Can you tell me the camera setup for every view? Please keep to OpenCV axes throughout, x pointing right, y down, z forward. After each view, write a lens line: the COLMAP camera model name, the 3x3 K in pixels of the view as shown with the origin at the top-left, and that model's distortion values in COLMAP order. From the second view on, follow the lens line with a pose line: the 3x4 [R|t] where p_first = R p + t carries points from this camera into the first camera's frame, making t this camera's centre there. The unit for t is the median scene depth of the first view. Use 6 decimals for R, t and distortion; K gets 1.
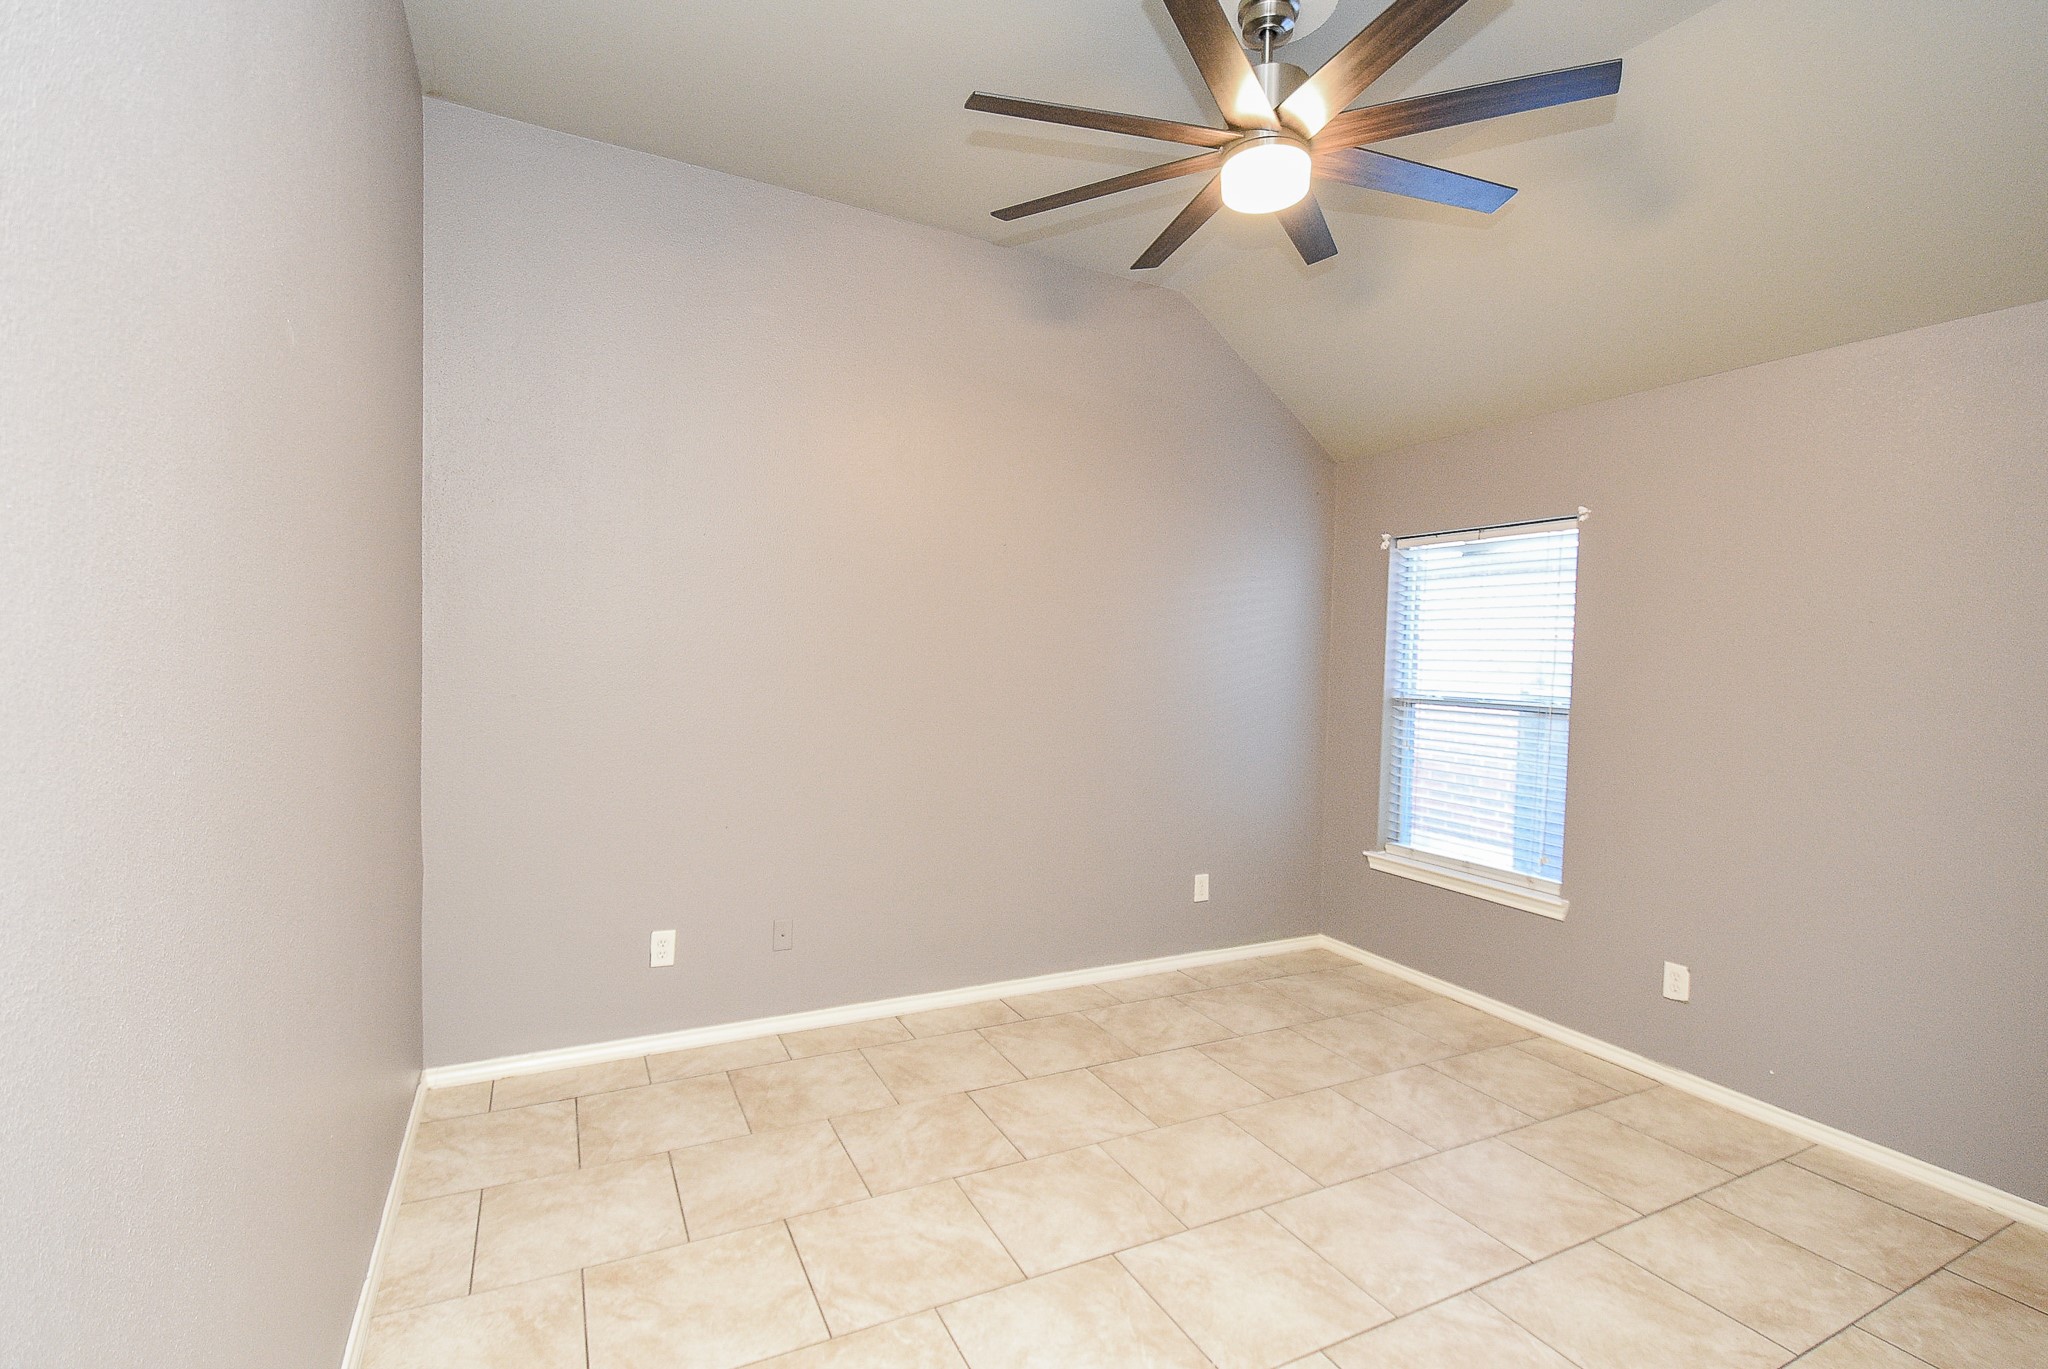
lens RADIAL K [[947.3, 0, 1055.3], [0, 947.3, 681.4], [0, 0, 1]] dist [0.032731, -0.024379]
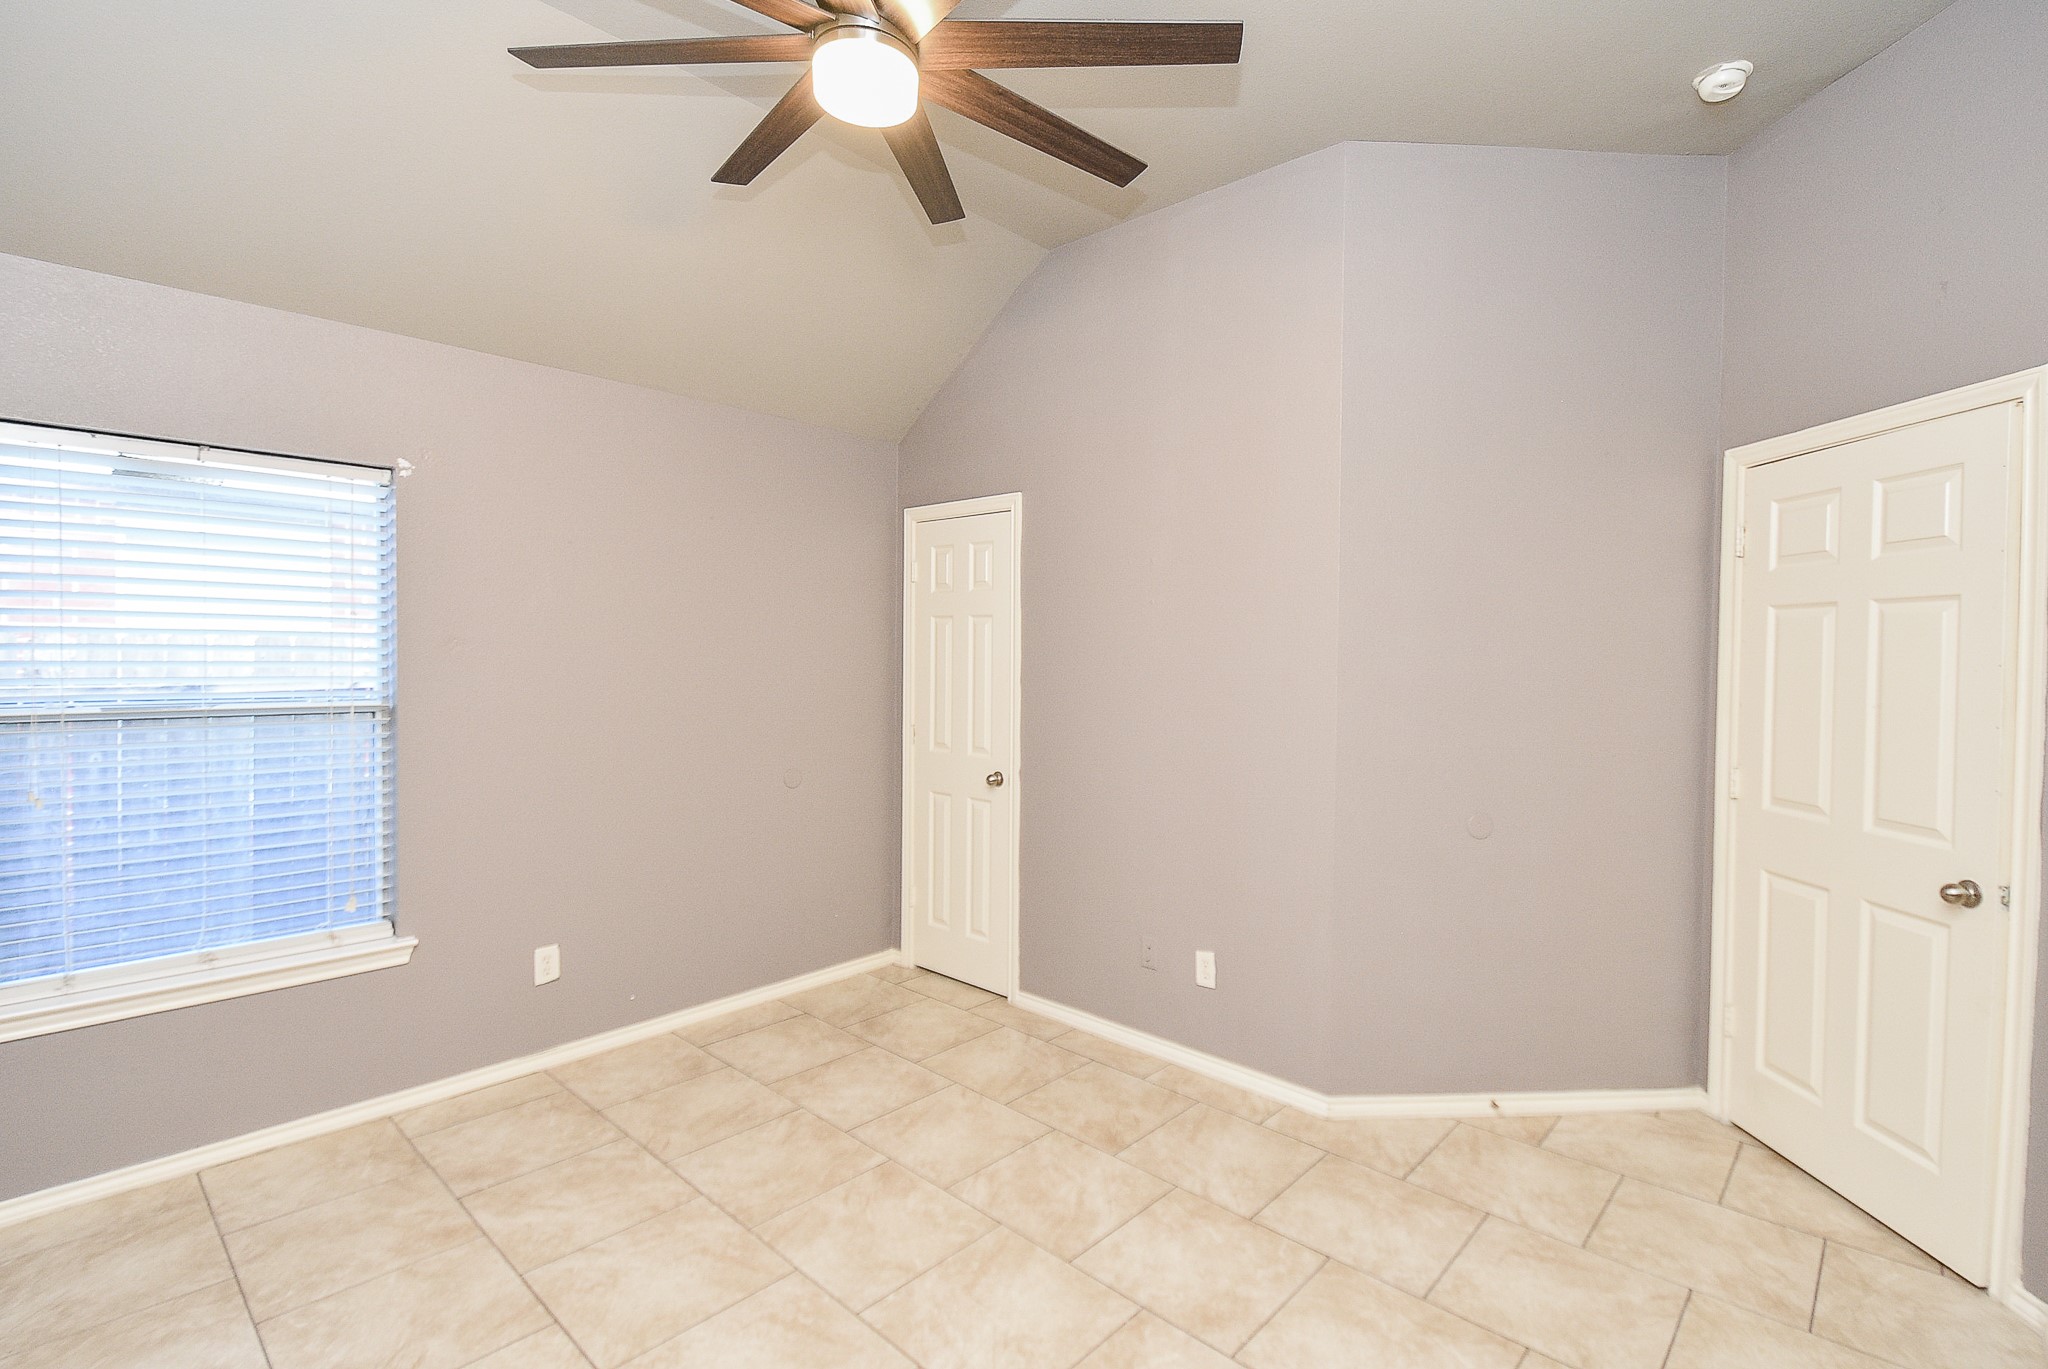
lens RADIAL K [[947.3, 0, 1055.3], [0, 947.3, 681.4], [0, 0, 1]] dist [0.032731, -0.024379]
pose [[-0.342861, -0.058022, 0.937592, -0.502570], [0.004191, 0.997986, 0.063292, -0.046319], [-0.939377, 0.025630, -0.341928, 0.928264]]
